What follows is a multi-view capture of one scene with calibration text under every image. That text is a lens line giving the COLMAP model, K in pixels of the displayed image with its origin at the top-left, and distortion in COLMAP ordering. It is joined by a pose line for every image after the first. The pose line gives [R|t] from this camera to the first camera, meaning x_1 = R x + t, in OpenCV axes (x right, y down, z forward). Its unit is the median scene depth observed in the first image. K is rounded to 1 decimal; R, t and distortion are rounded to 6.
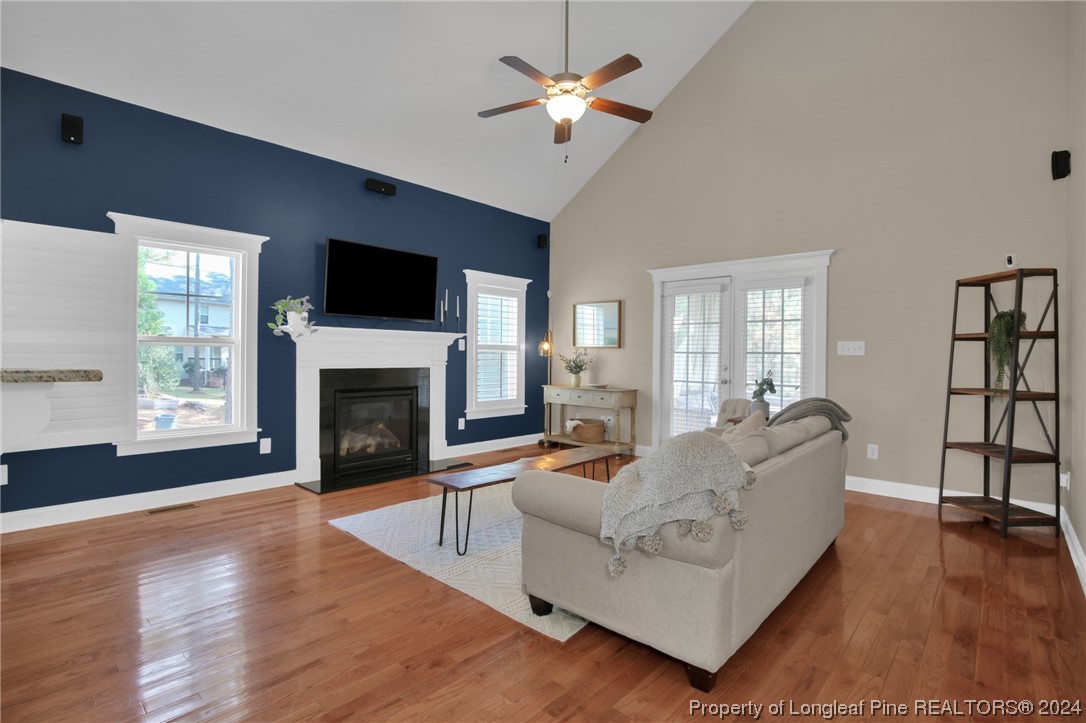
lens RADIAL K [[508.9, 0, 541.6], [0, 508.9, 354.2], [0, 0, 1]] dist [-0.022227, 0.000574]
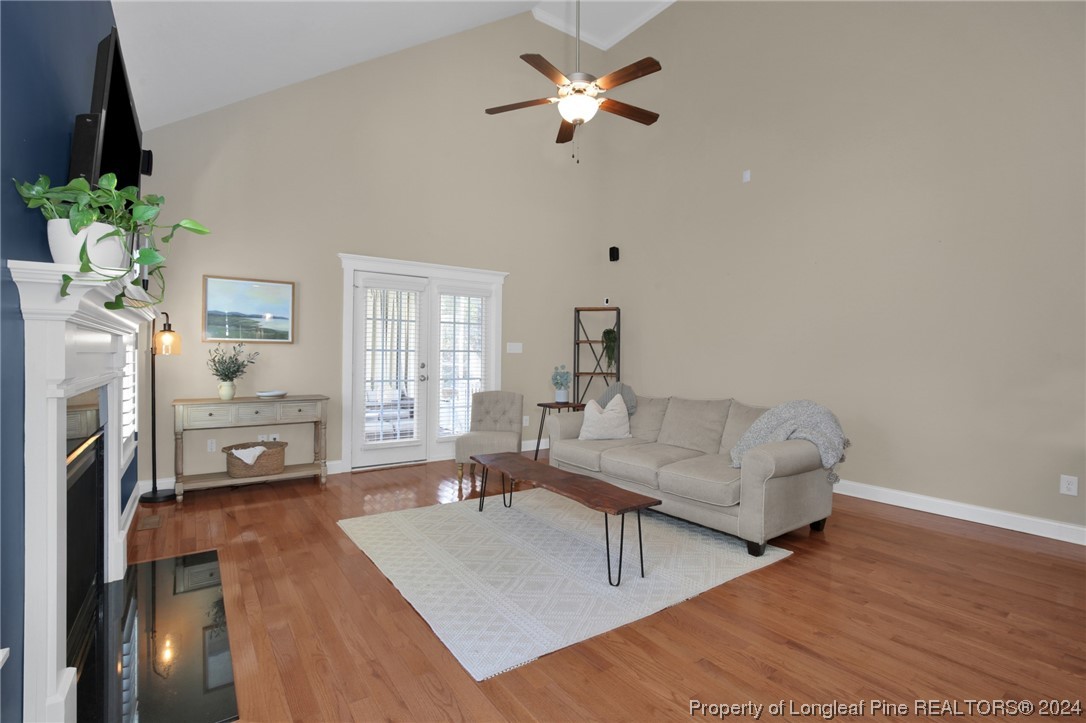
lens RADIAL K [[508.9, 0, 539.7], [0, 508.9, 346.3], [0, 0, 1]] dist [-0.022227, 0.000574]
pose [[0.221775, 0.002540, 0.975095, -0.617881], [-0.009810, 0.999952, -0.000374, -0.014091], [-0.975048, -0.009483, 0.221789, 0.549637]]
